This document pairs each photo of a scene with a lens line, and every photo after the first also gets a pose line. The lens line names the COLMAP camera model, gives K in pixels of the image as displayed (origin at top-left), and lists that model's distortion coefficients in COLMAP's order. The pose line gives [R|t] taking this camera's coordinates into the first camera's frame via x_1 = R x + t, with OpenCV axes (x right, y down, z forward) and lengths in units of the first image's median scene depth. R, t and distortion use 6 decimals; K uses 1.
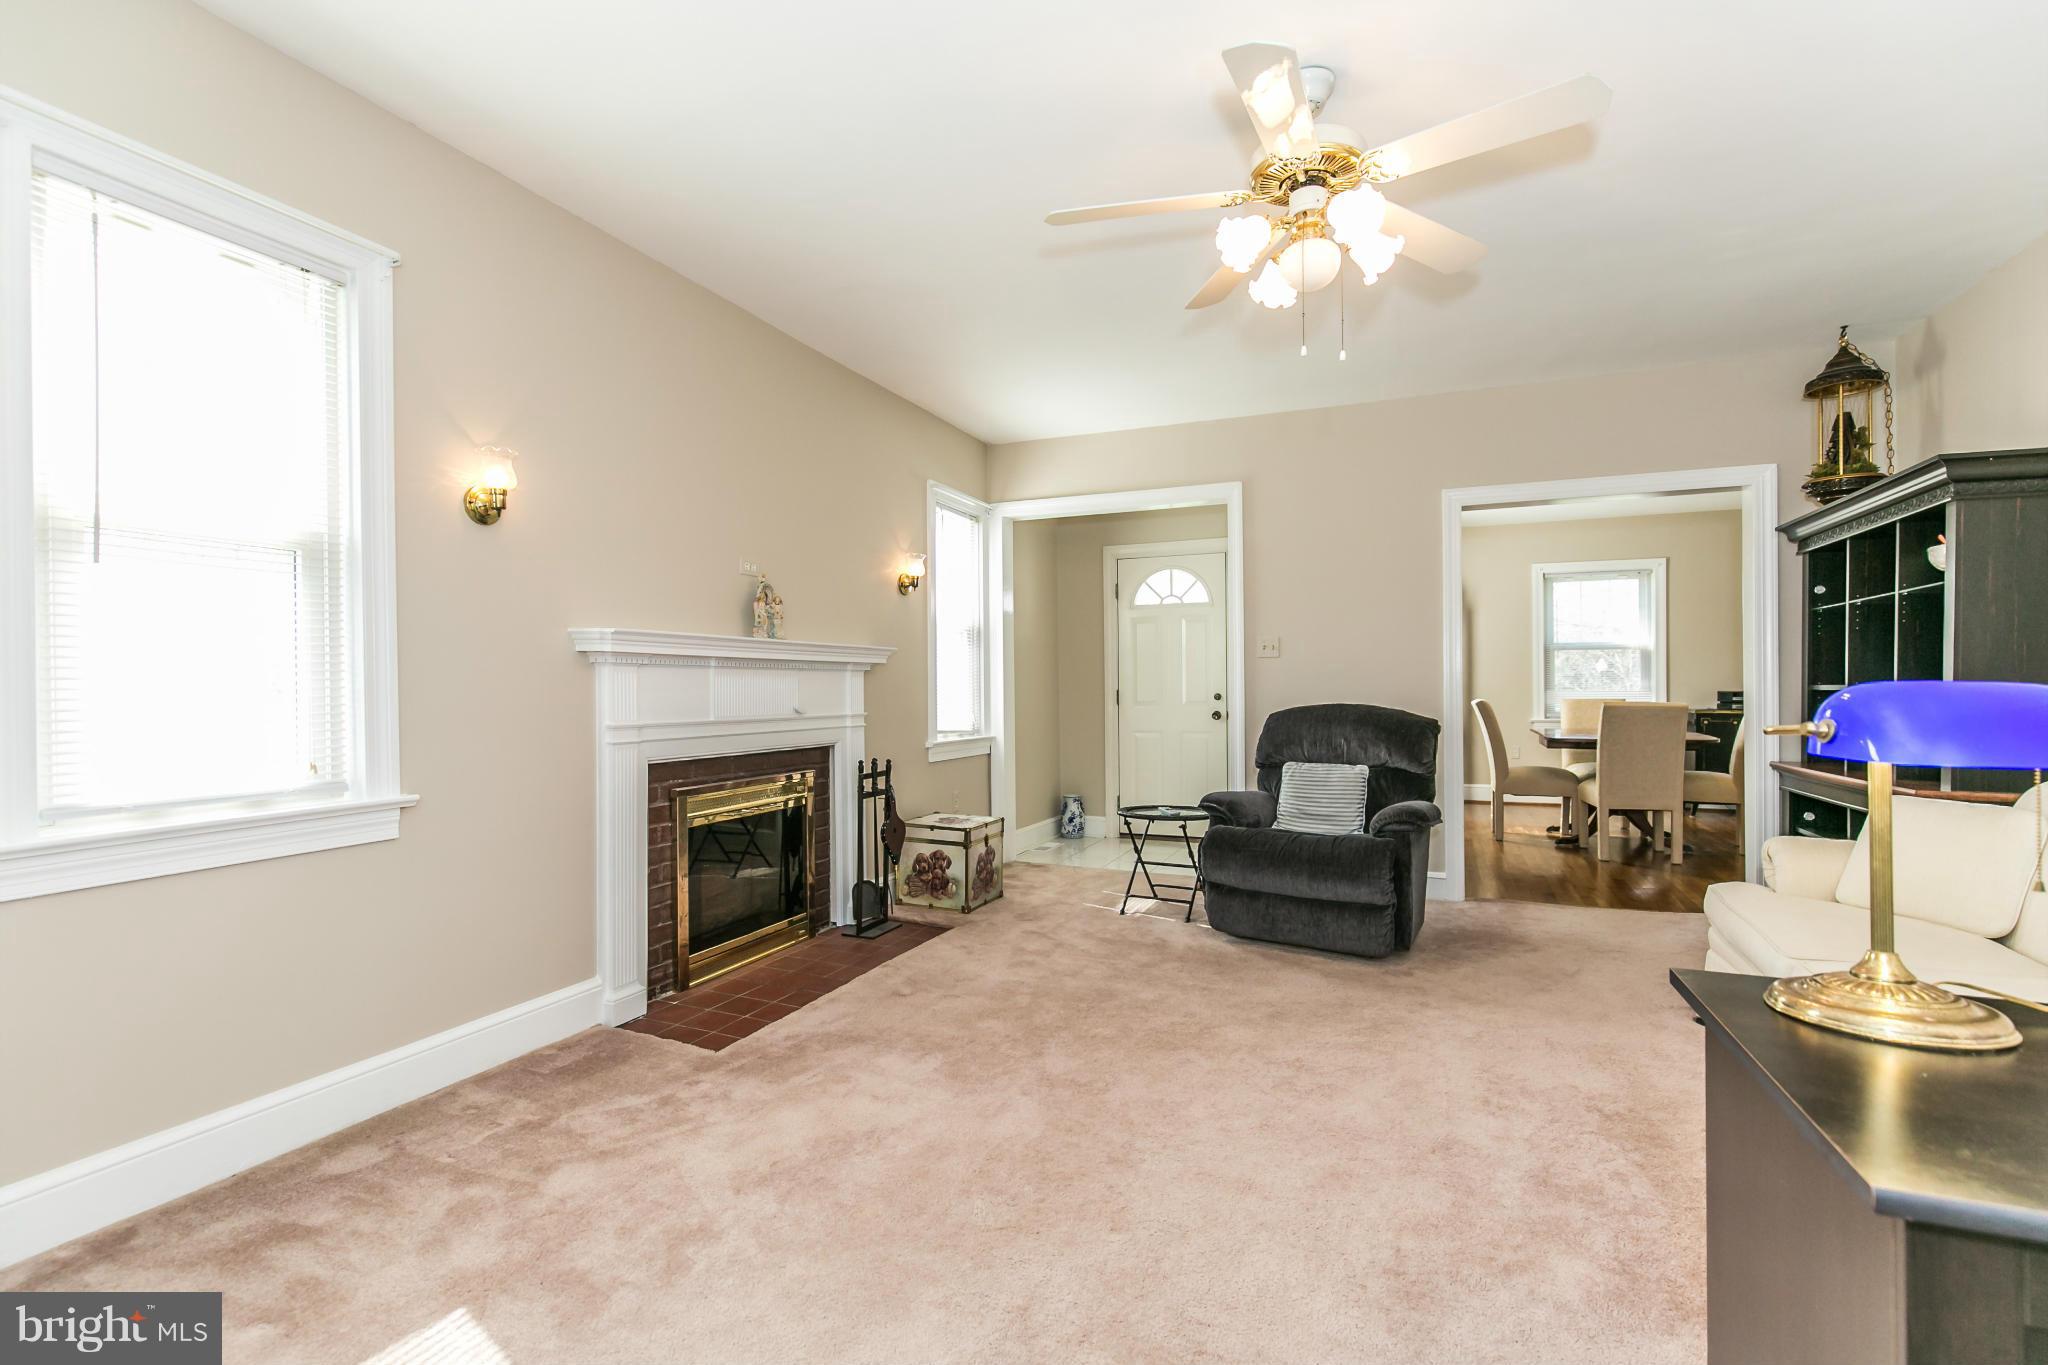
lens RADIAL K [[983.7, 0, 1024.0], [0, 983.7, 682.5], [0, 0, 1]] dist [0.000322, -0.000066]
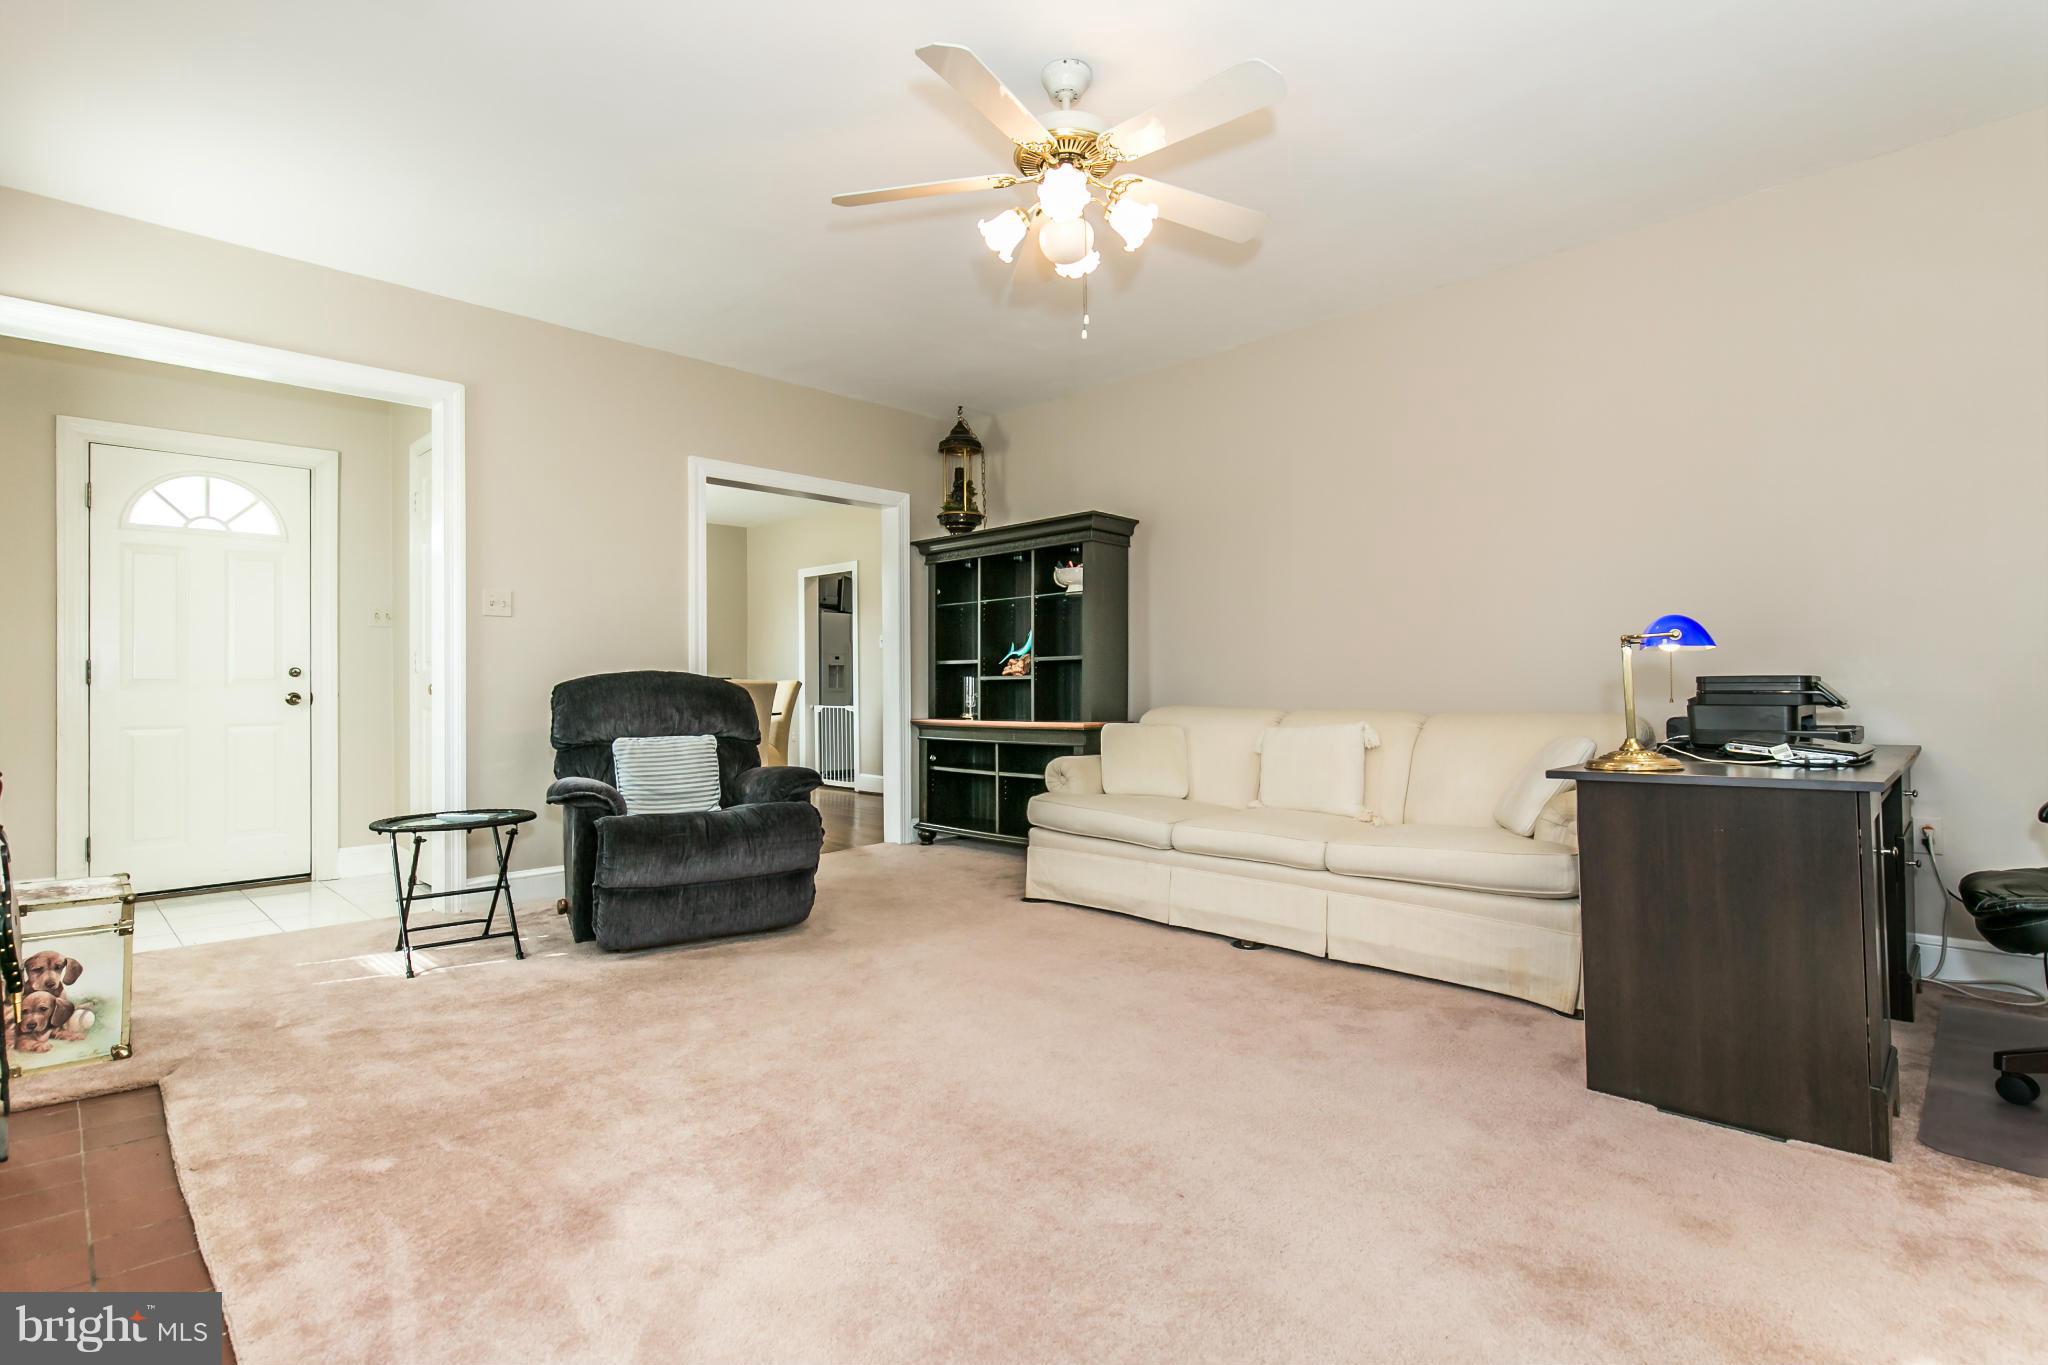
lens RADIAL K [[983.7, 0, 1024.0], [0, 983.7, 682.5], [0, 0, 1]] dist [0.000322, -0.000066]
pose [[0.340198, 0.008065, 0.940319, -0.447551], [0.000614, 0.999961, -0.008799, 0.044544], [-0.940354, 0.003571, 0.340179, 0.420540]]
